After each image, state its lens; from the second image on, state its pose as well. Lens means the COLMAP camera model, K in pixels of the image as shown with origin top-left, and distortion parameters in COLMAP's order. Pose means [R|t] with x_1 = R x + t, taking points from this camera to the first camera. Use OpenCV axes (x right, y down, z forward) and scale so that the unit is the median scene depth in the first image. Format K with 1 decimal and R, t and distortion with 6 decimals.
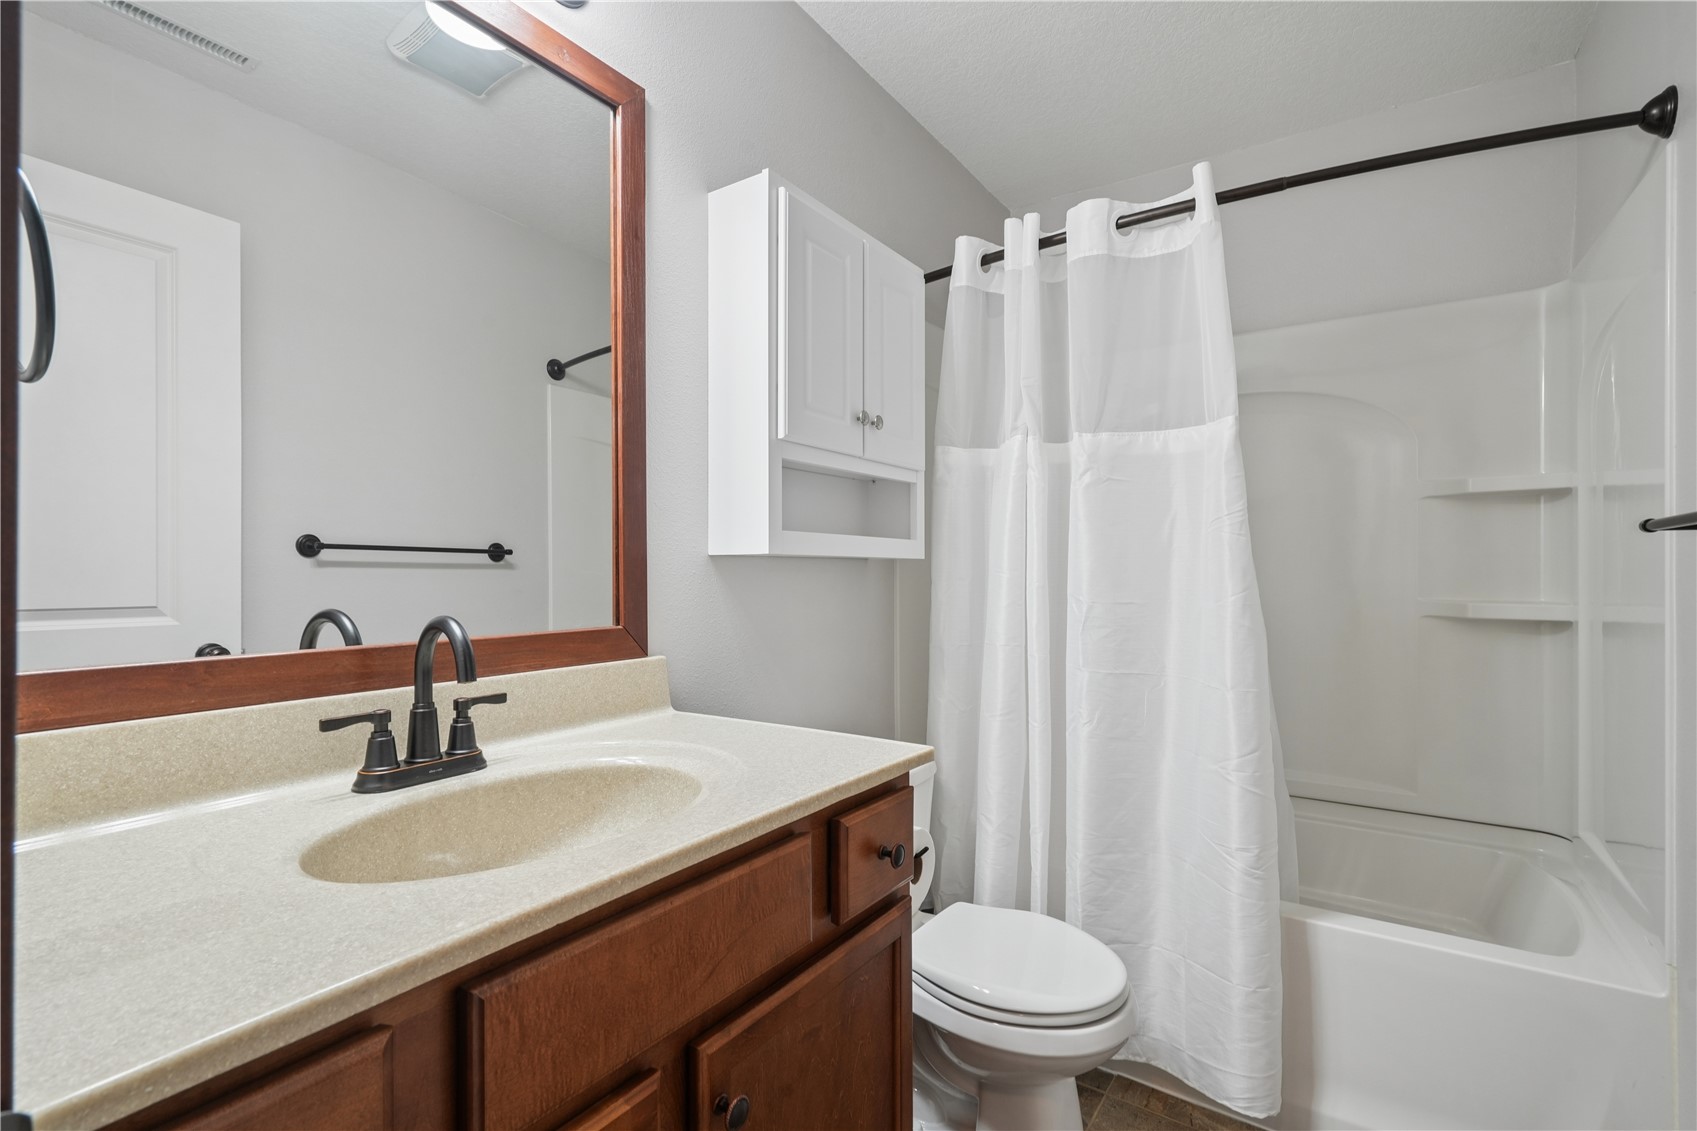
lens RADIAL K [[771.1, 0, 850.0], [0, 771.1, 570.8], [0, 0, 1]] dist [-0.000215, 0.000988]
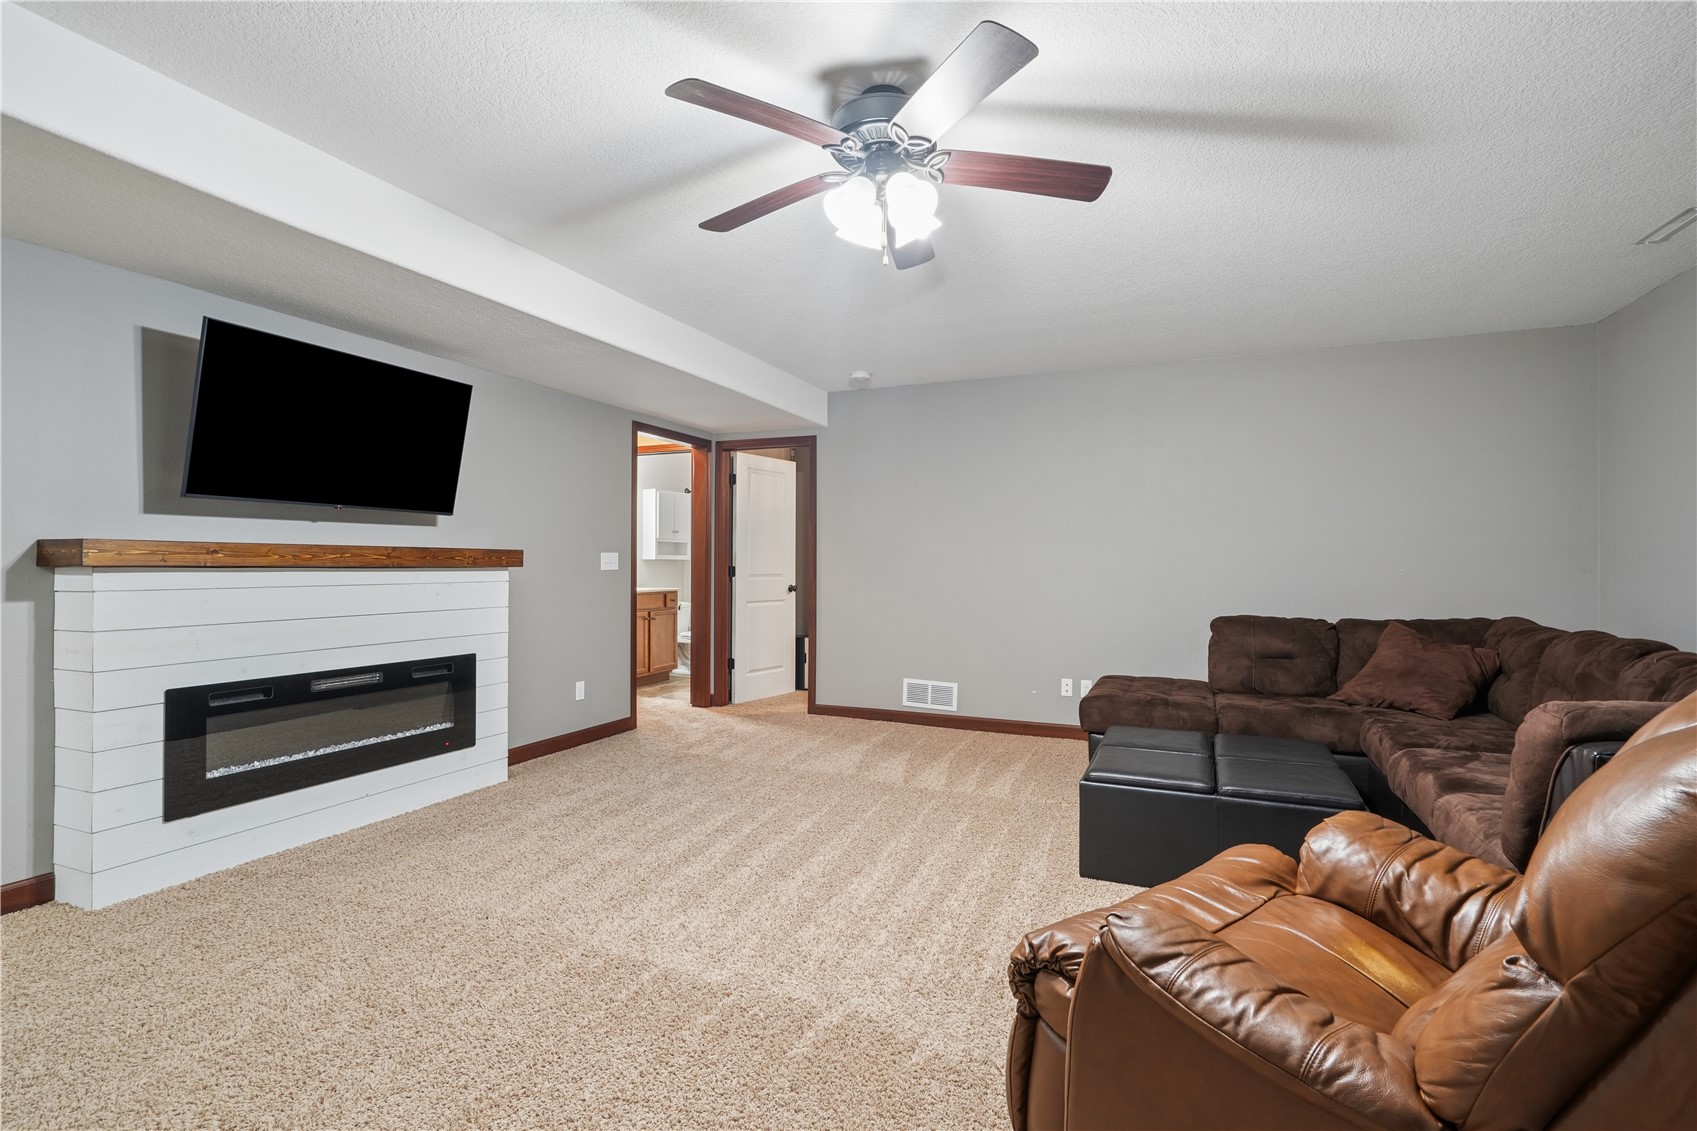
lens RADIAL K [[771.1, 0, 846.9], [0, 771.1, 566.7], [0, 0, 1]] dist [-0.000215, 0.000988]
pose [[0.984681, 0.001741, 0.174357, 0.279801], [-0.002387, 0.999991, 0.003496, 0.009763], [-0.174350, -0.003858, 0.984676, -4.643493]]
